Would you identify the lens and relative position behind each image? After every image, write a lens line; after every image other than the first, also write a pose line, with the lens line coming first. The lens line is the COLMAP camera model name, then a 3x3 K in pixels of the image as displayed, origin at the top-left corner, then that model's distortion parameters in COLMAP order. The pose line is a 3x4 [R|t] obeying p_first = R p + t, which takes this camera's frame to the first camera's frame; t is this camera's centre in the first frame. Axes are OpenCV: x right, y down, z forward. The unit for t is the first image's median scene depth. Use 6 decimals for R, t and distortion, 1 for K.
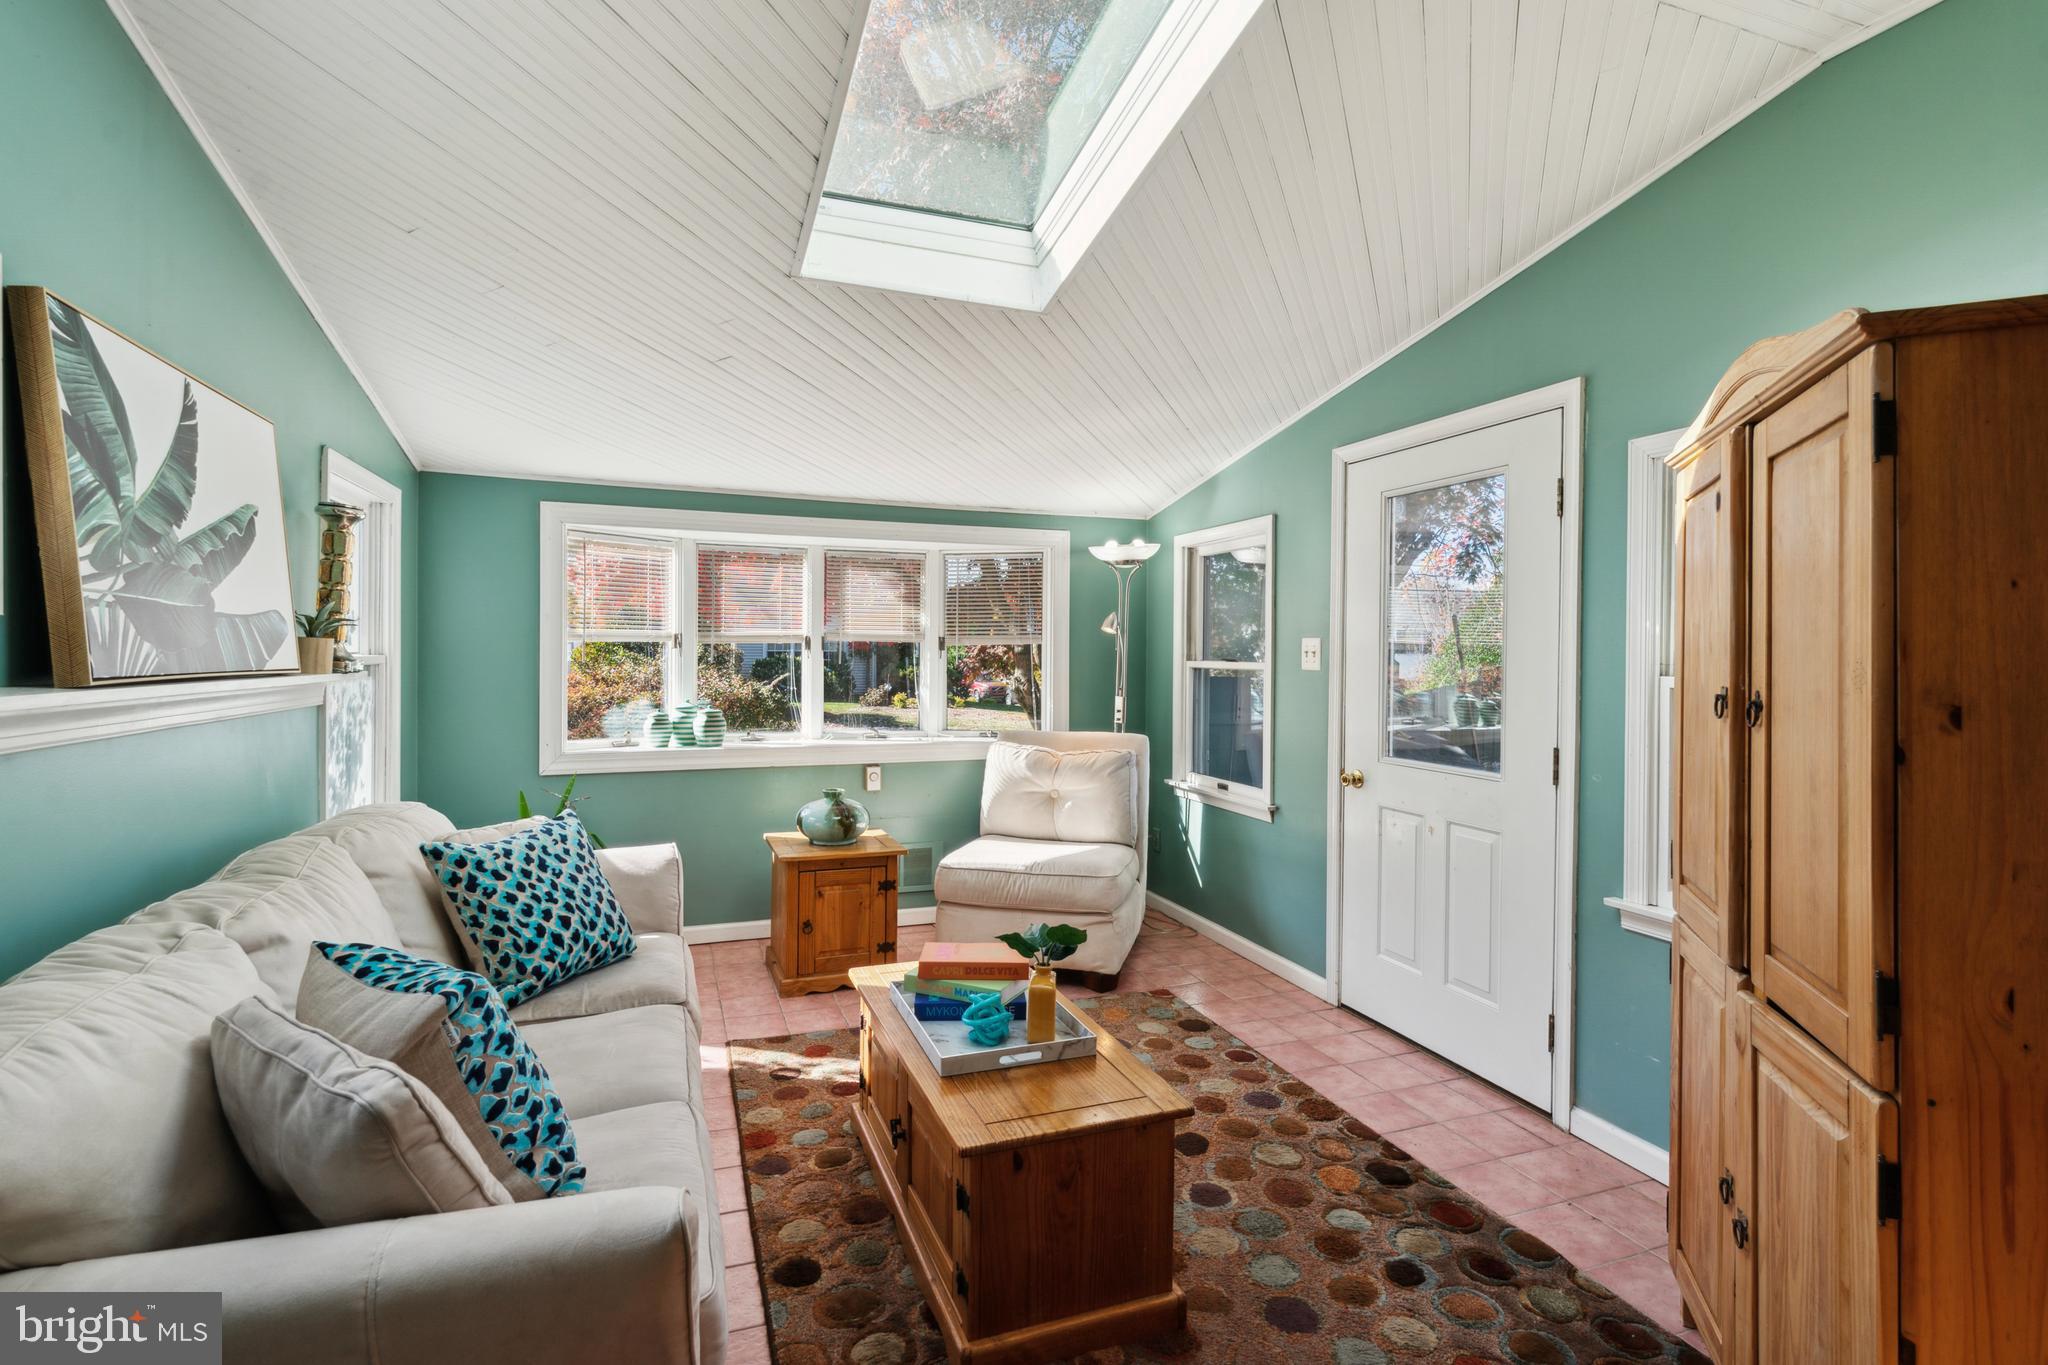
lens RADIAL K [[991.8, 0, 1013.5], [0, 991.8, 645.1], [0, 0, 1]] dist [-0.001875, 0.000025]
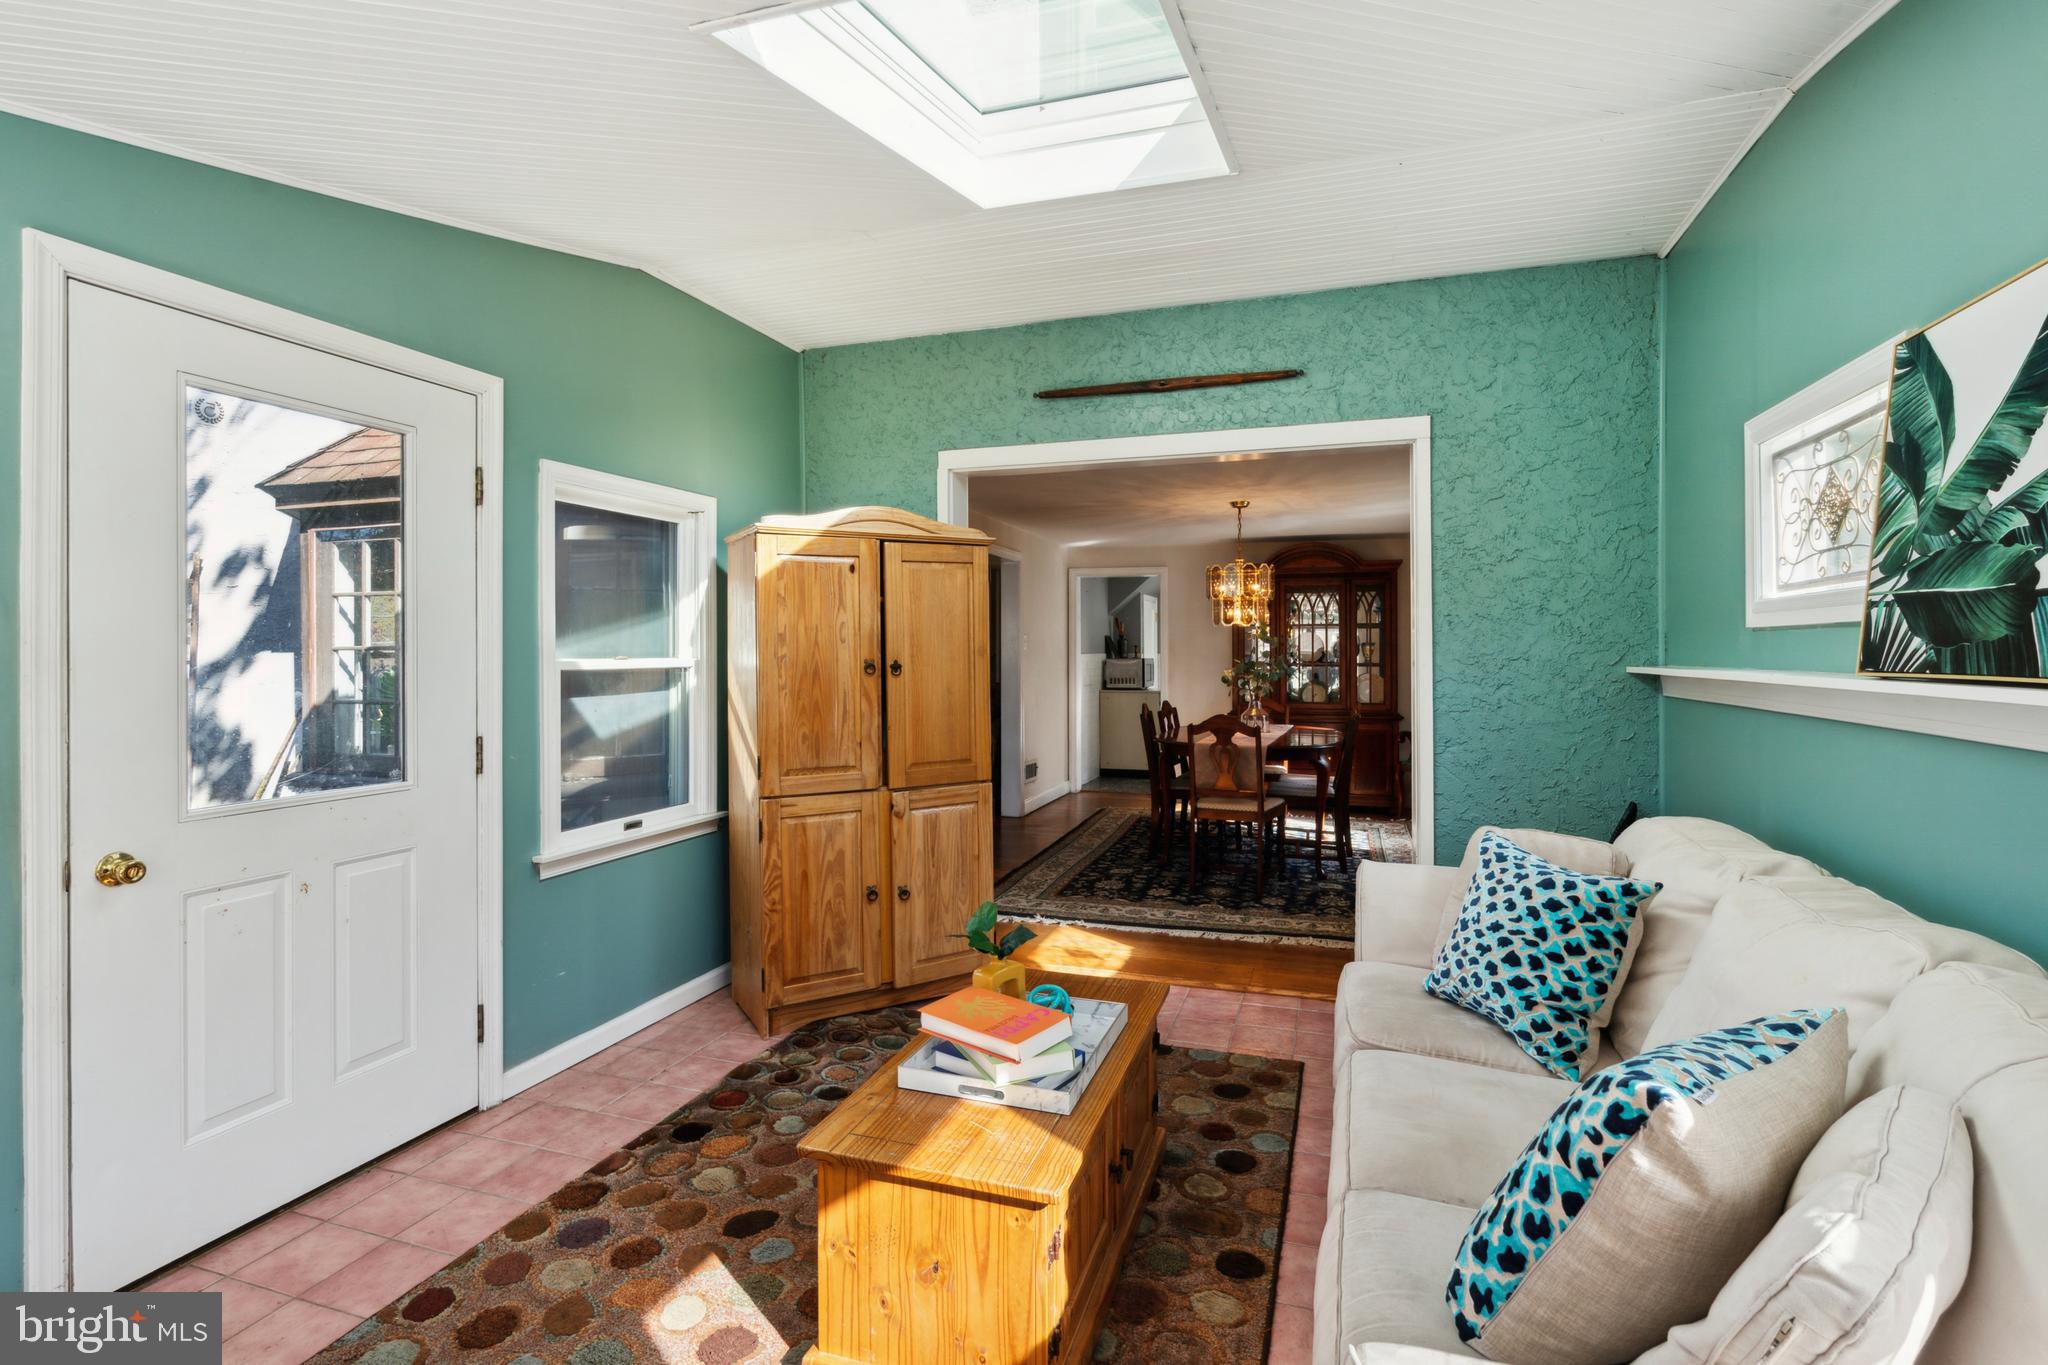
lens RADIAL K [[960.7, 0, 1022.2], [0, 960.7, 630.1], [0, 0, 1]] dist [-0.000947, -0.000076]
pose [[-0.783431, 0.004979, 0.621458, -0.483655], [-0.009458, 0.999757, -0.019933, 0.010610], [-0.621406, -0.021494, -0.783194, 1.420635]]
